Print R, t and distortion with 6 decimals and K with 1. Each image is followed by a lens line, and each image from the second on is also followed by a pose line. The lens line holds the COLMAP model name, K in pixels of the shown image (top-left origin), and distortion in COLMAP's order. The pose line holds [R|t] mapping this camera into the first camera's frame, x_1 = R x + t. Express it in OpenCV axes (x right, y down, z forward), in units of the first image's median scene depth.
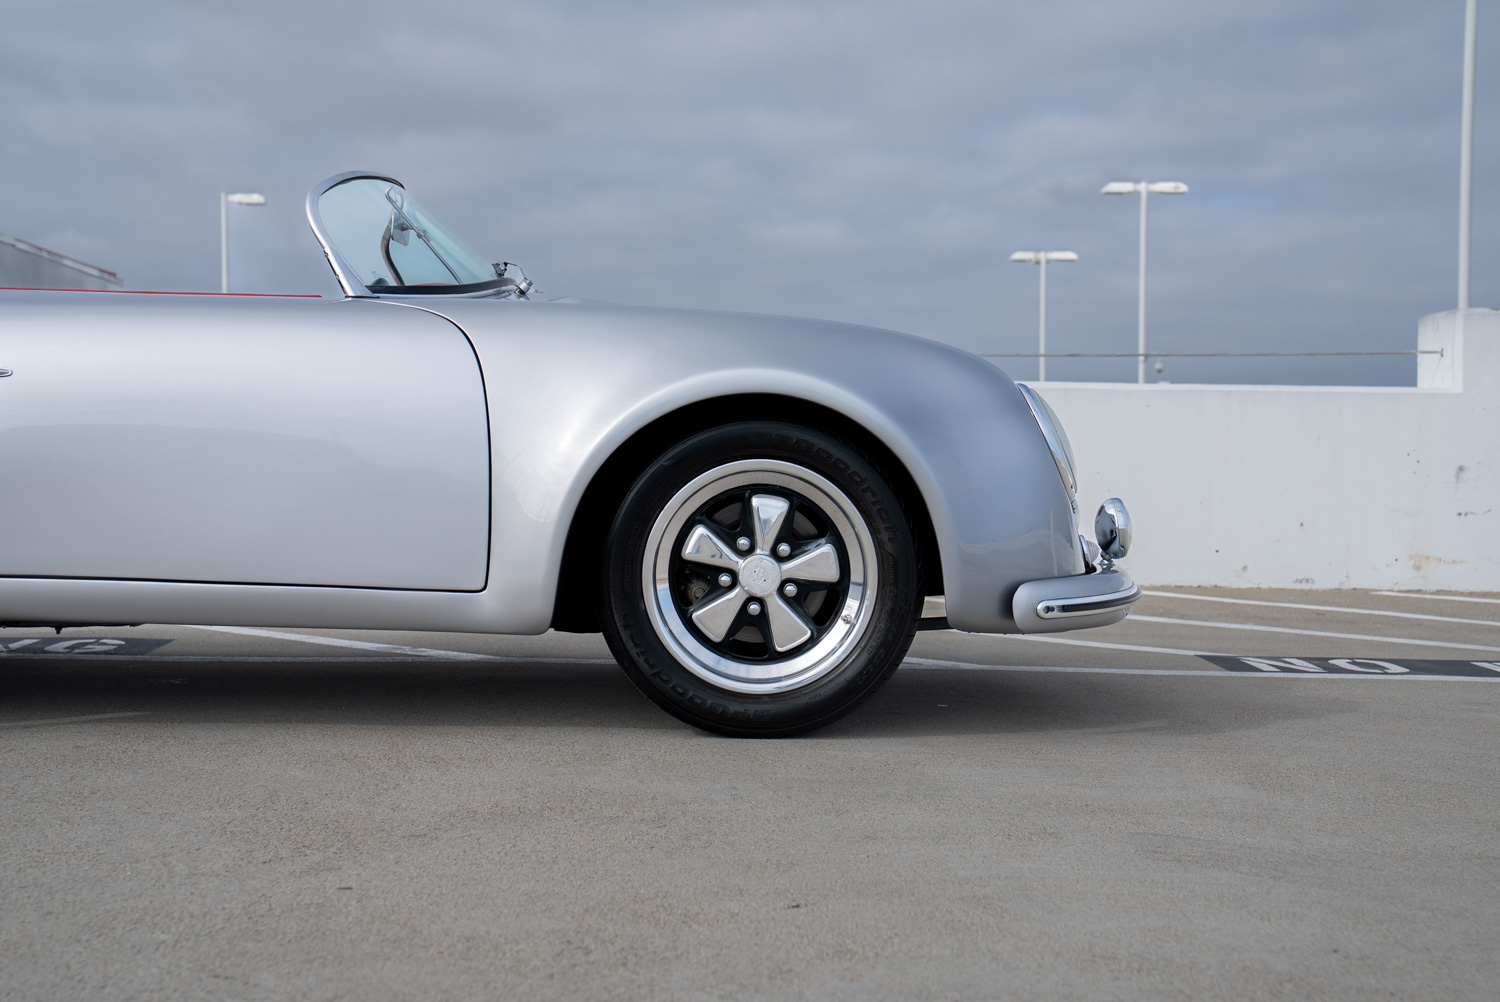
lens RADIAL K [[2212.8, 0, 749.8], [0, 2212.8, 523.7], [0, 0, 1]] dist [0.136327, 0.424922]
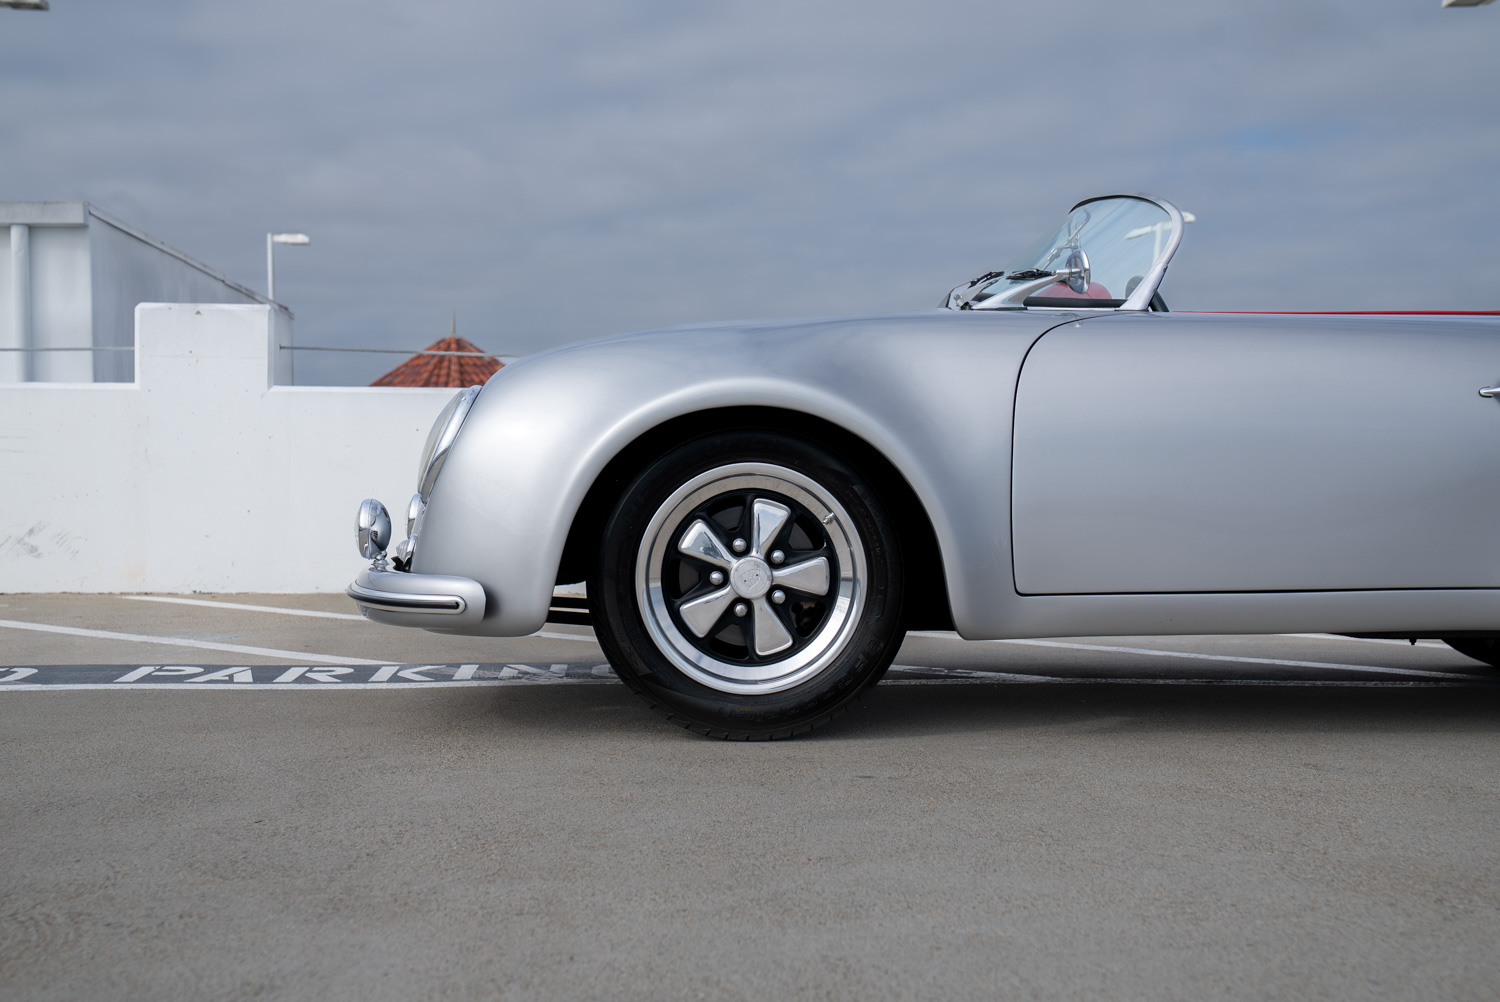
lens RADIAL K [[2101.1, 0, 752.9], [0, 2101.1, 499.5], [0, 0, 1]] dist [0.180718, 0.106192]
pose [[0.999721, -0.013303, 0.019506, -0.171155], [0.013710, 0.999688, -0.020896, -0.000322], [-0.019222, 0.021158, 0.999591, 0.049522]]
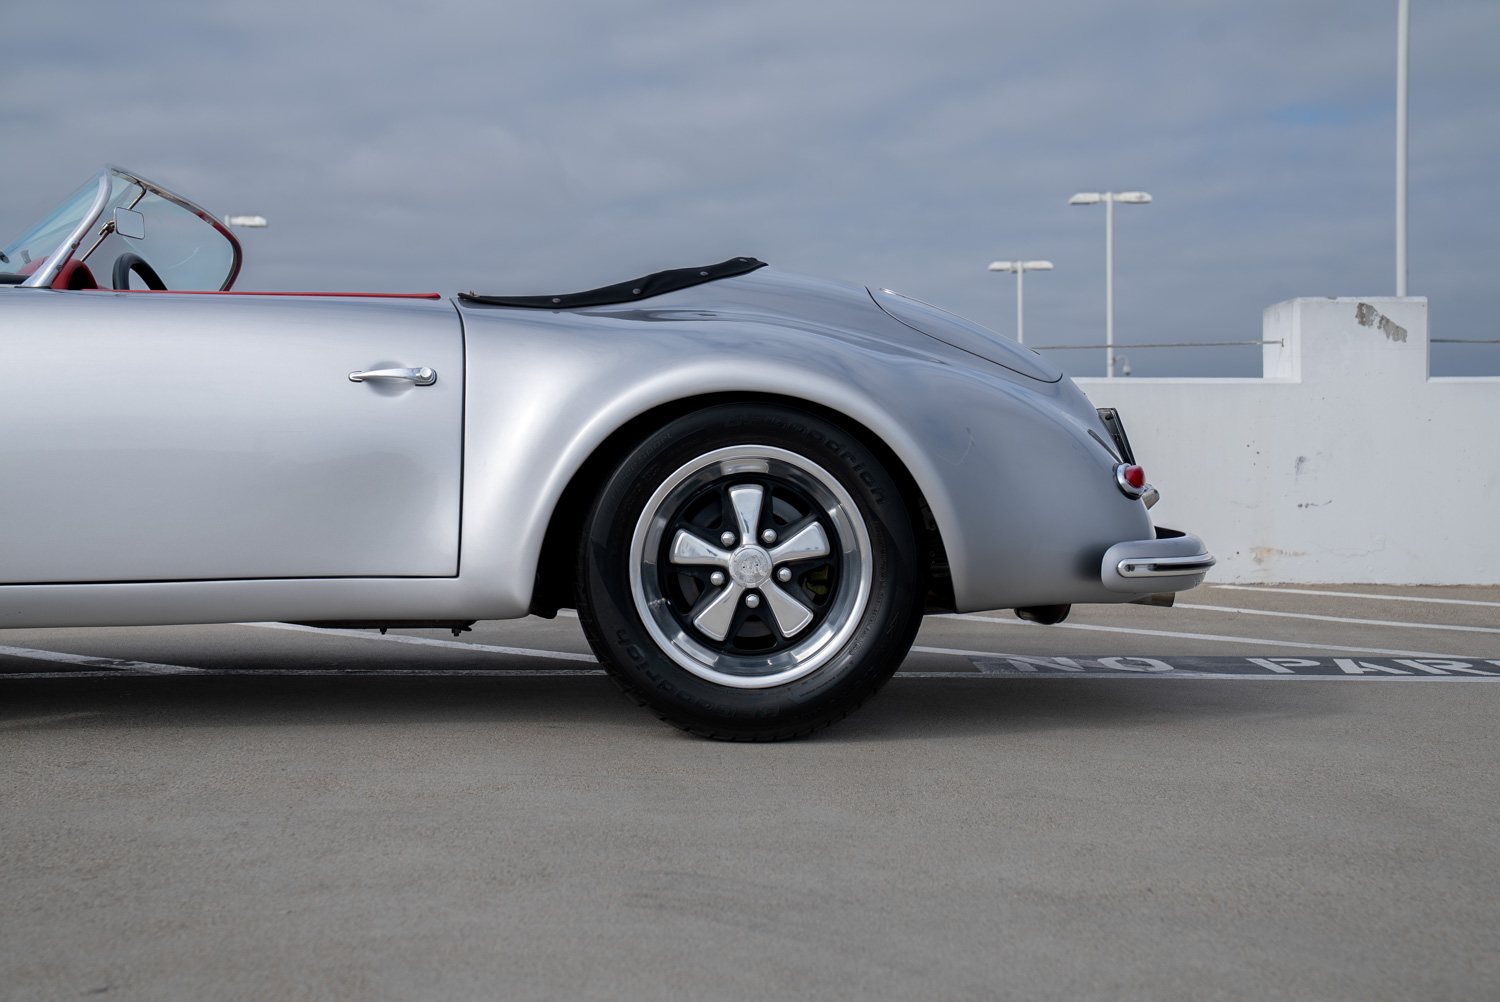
lens RADIAL K [[2104.7, 0, 743.3], [0, 2104.7, 505.5], [0, 0, 1]] dist [0.160335, 0.055922]
pose [[0.999850, -0.013254, -0.011149, 0.081678], [0.013142, 0.999863, -0.010020, 0.001838], [0.011281, 0.009872, 0.999888, 0.064625]]
